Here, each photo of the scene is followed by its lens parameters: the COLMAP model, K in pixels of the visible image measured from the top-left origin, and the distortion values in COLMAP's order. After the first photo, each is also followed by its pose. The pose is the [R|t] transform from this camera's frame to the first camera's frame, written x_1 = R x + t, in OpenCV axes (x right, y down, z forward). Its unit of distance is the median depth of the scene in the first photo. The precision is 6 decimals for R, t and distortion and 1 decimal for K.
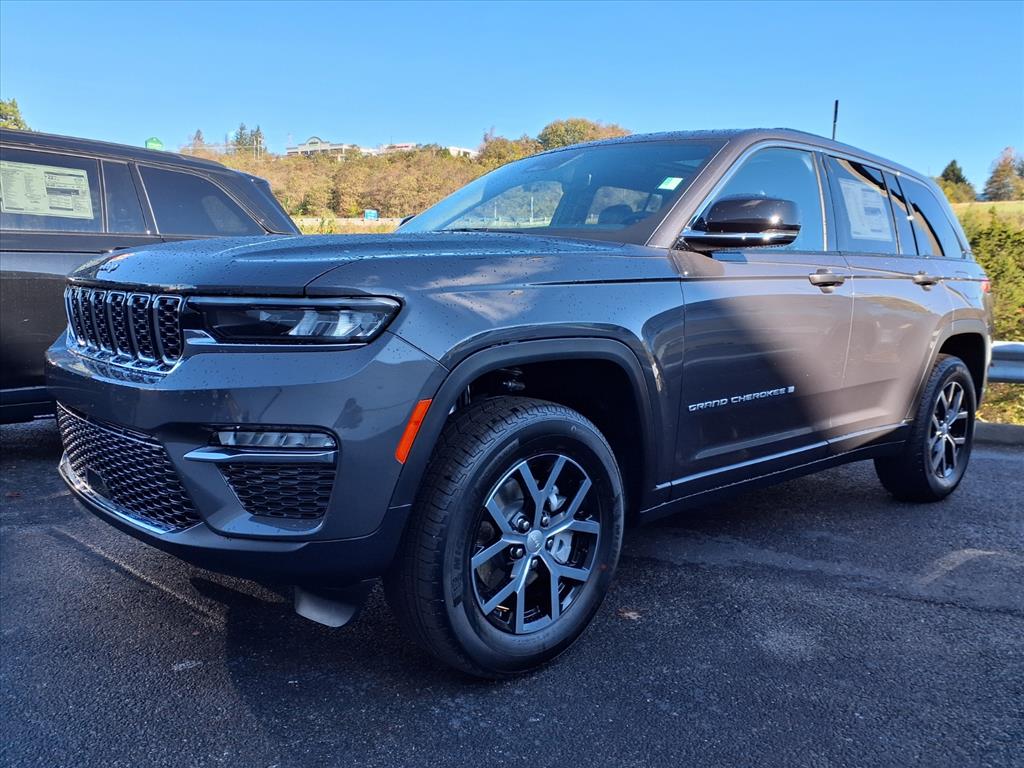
lens RADIAL K [[885.5, 0, 499.3], [0, 885.5, 387.0], [0, 0, 1]] dist [0.038021, -0.001306]
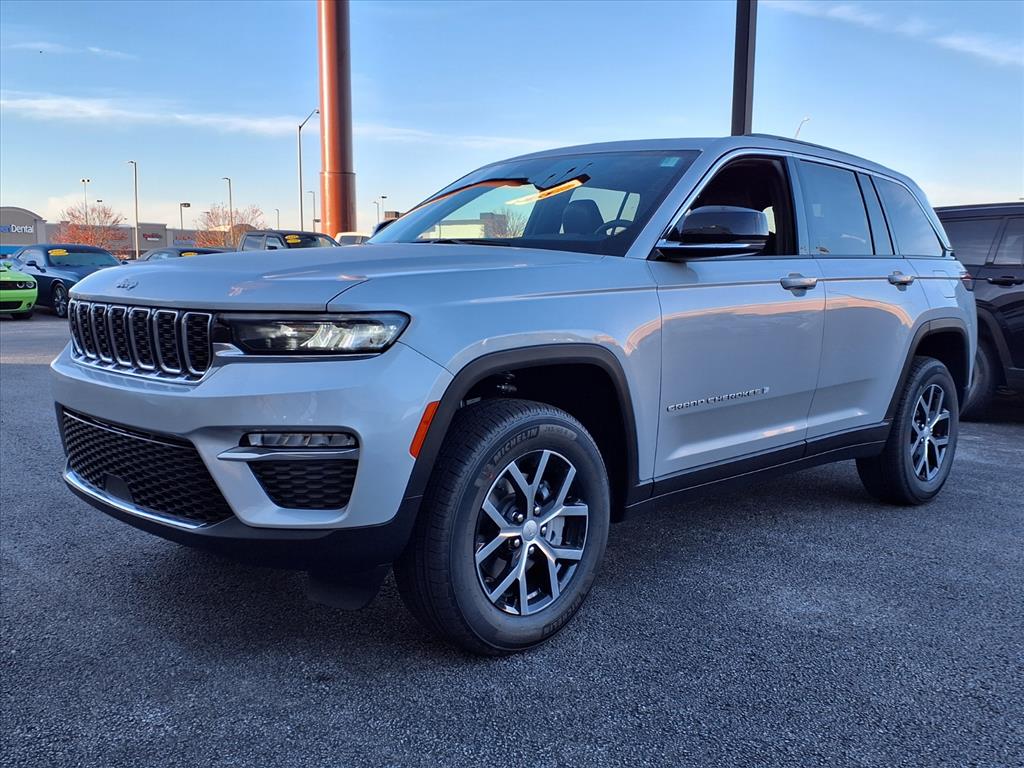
lens RADIAL K [[1218.8, 0, 512.0], [0, 1218.8, 384.0], [0, 0, 1]] dist [0.011526, 0.006816]
pose [[0.997514, -0.017078, 0.068368, -0.084398], [0.018228, 0.999702, -0.016238, 0.017610], [-0.068071, 0.017444, 0.997528, -0.520590]]
